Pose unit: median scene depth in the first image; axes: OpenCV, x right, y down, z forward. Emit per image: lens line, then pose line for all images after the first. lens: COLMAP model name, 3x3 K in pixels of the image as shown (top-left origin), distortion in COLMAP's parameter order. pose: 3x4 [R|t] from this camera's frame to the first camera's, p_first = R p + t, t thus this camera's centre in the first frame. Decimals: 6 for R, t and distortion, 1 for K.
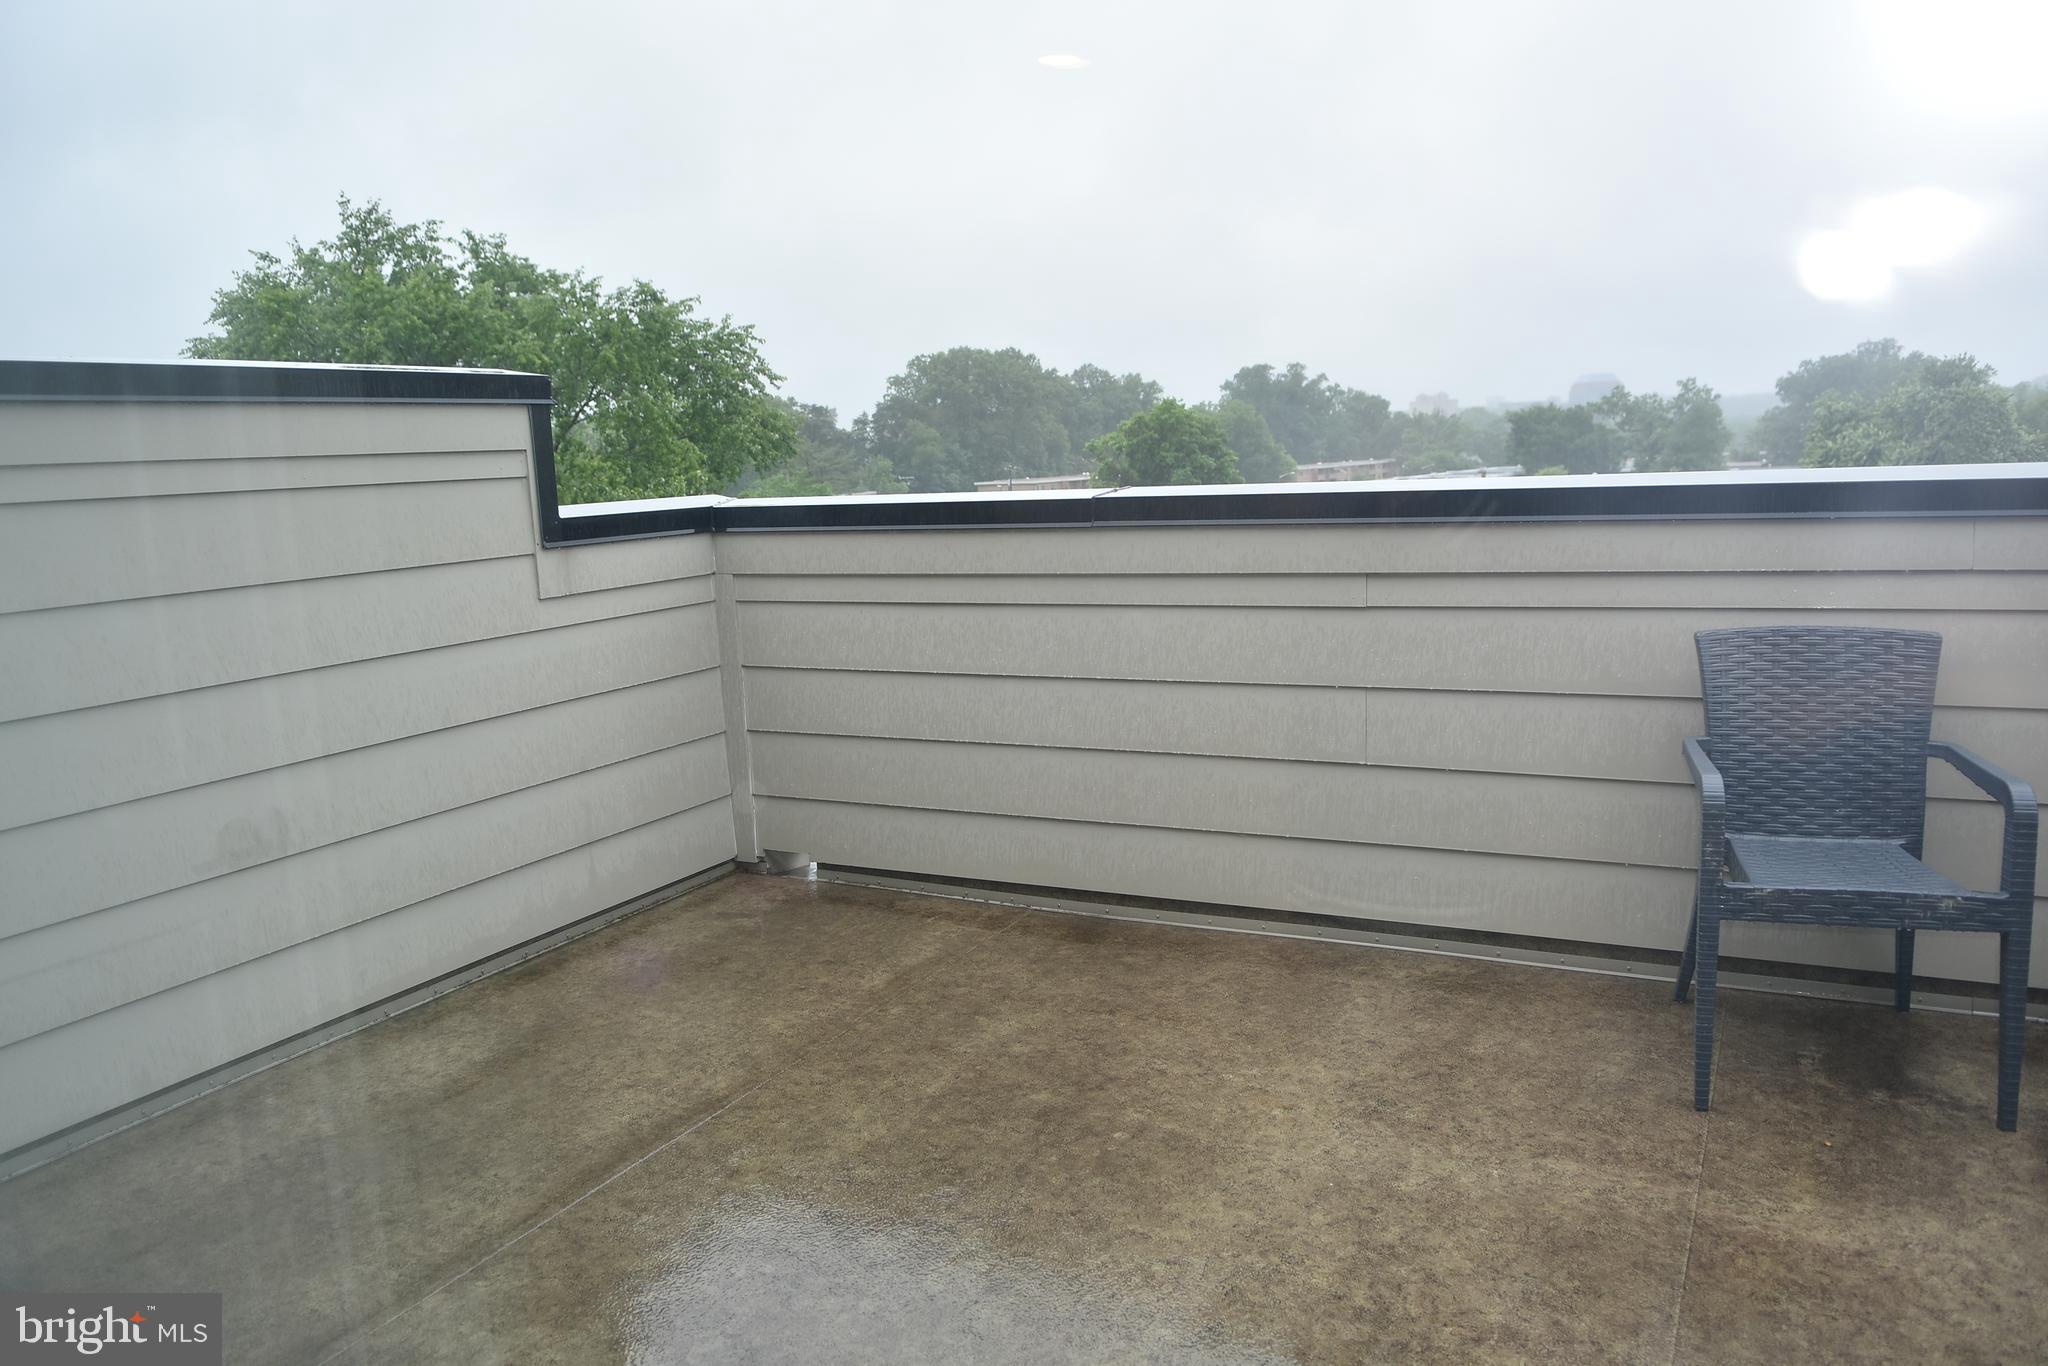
lens RADIAL K [[1505.5, 0, 1031.8], [0, 1505.5, 690.8], [0, 0, 1]] dist [-0.017402, -0.008406]
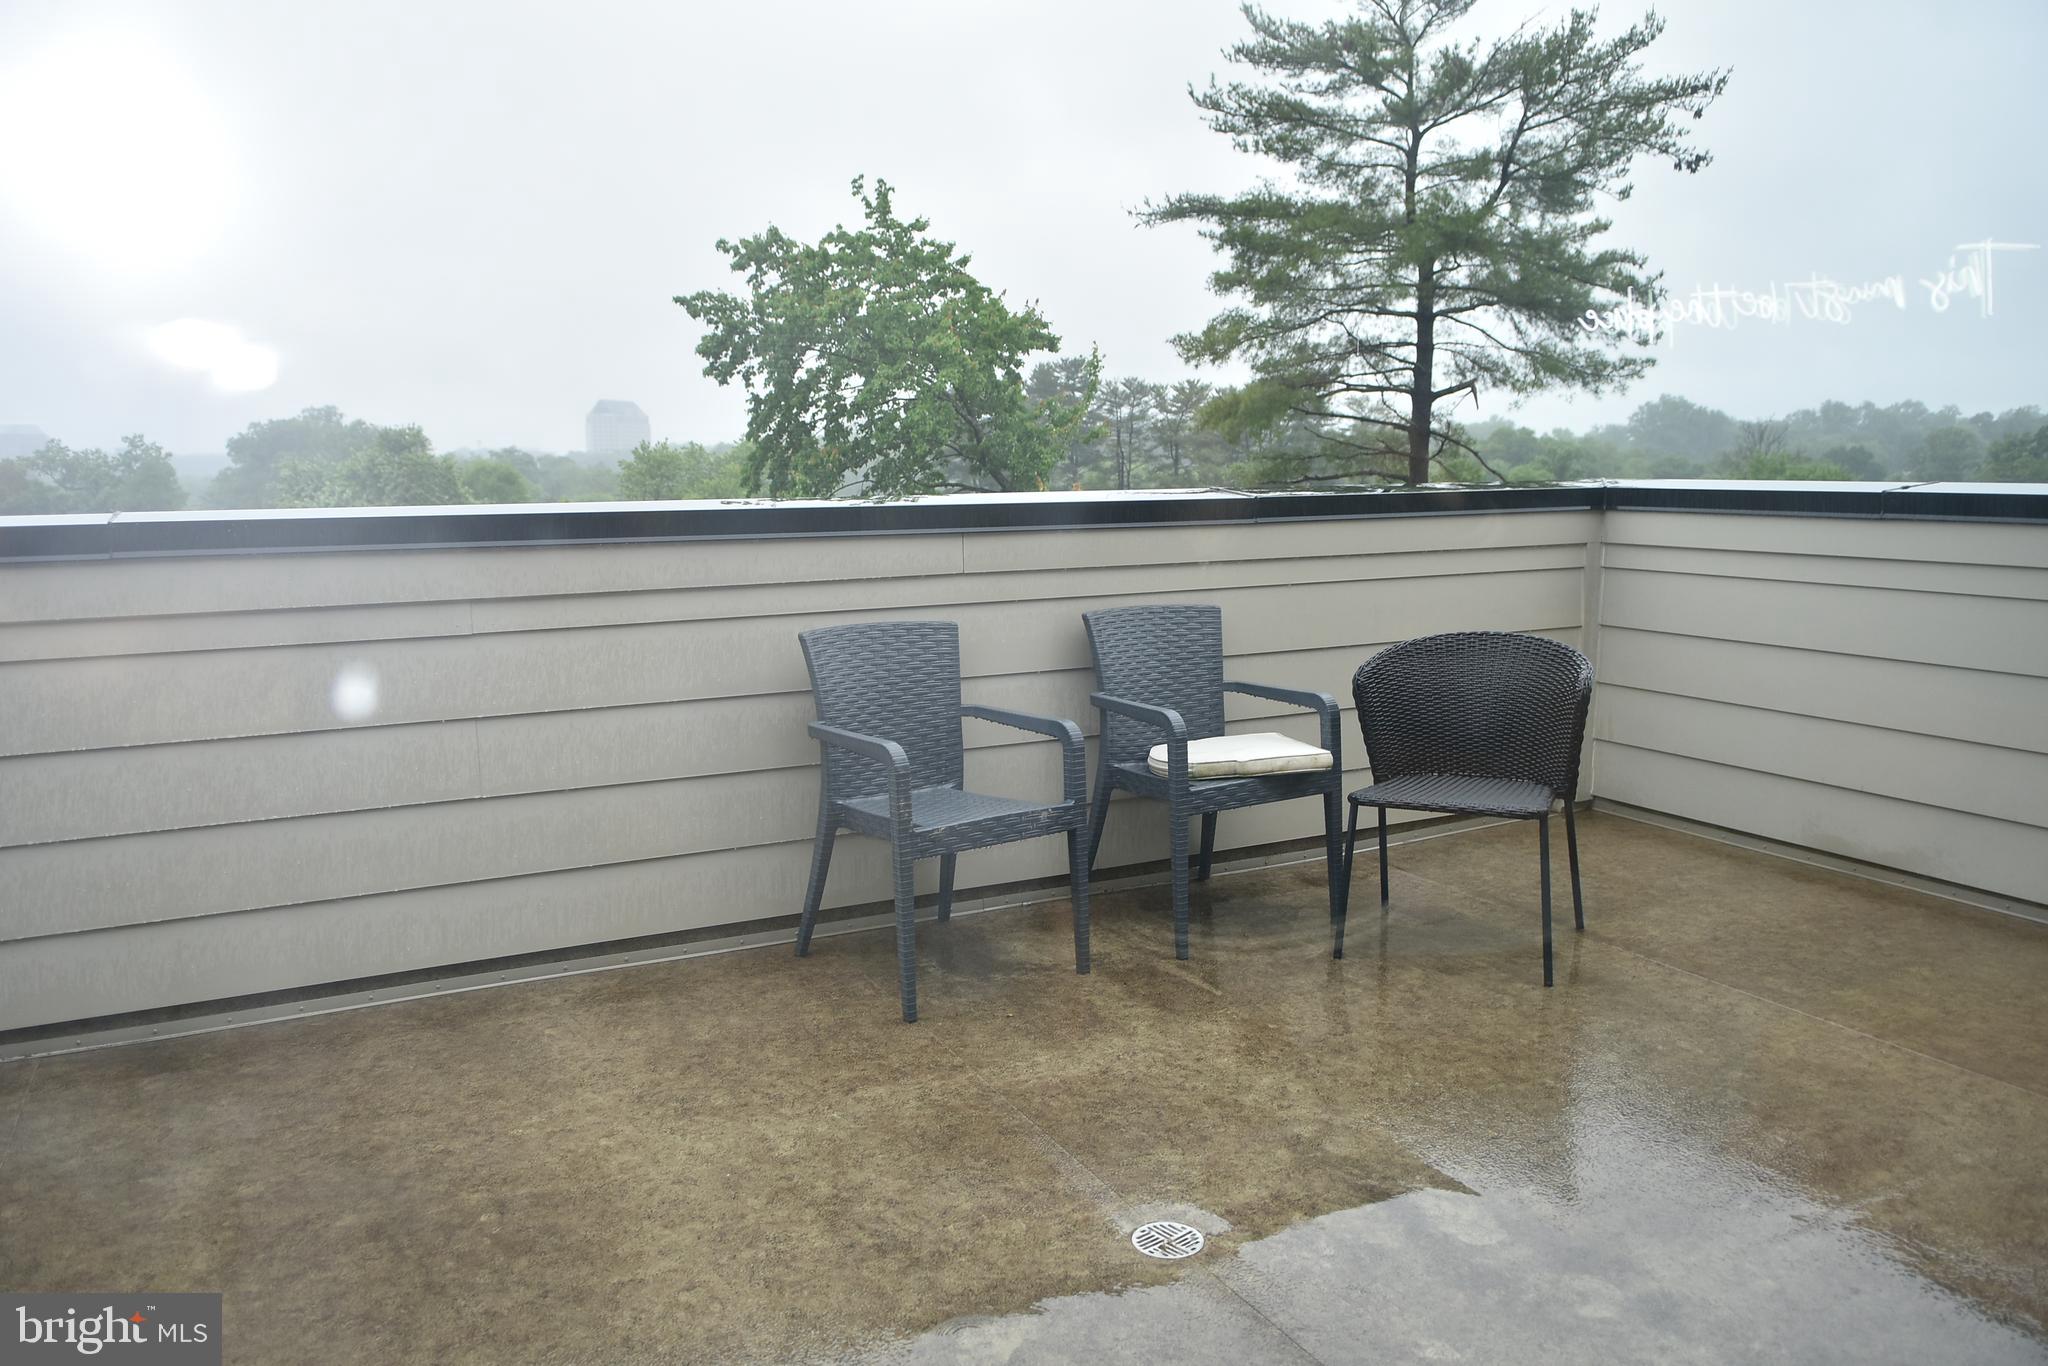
lens RADIAL K [[1505.5, 0, 1031.8], [0, 1505.5, 690.8], [0, 0, 1]] dist [-0.017402, -0.008406]
pose [[0.587639, -0.083309, 0.804823, -0.399727], [0.115192, 0.993167, 0.018699, 0.003940], [-0.800882, 0.081721, 0.593220, 0.165887]]
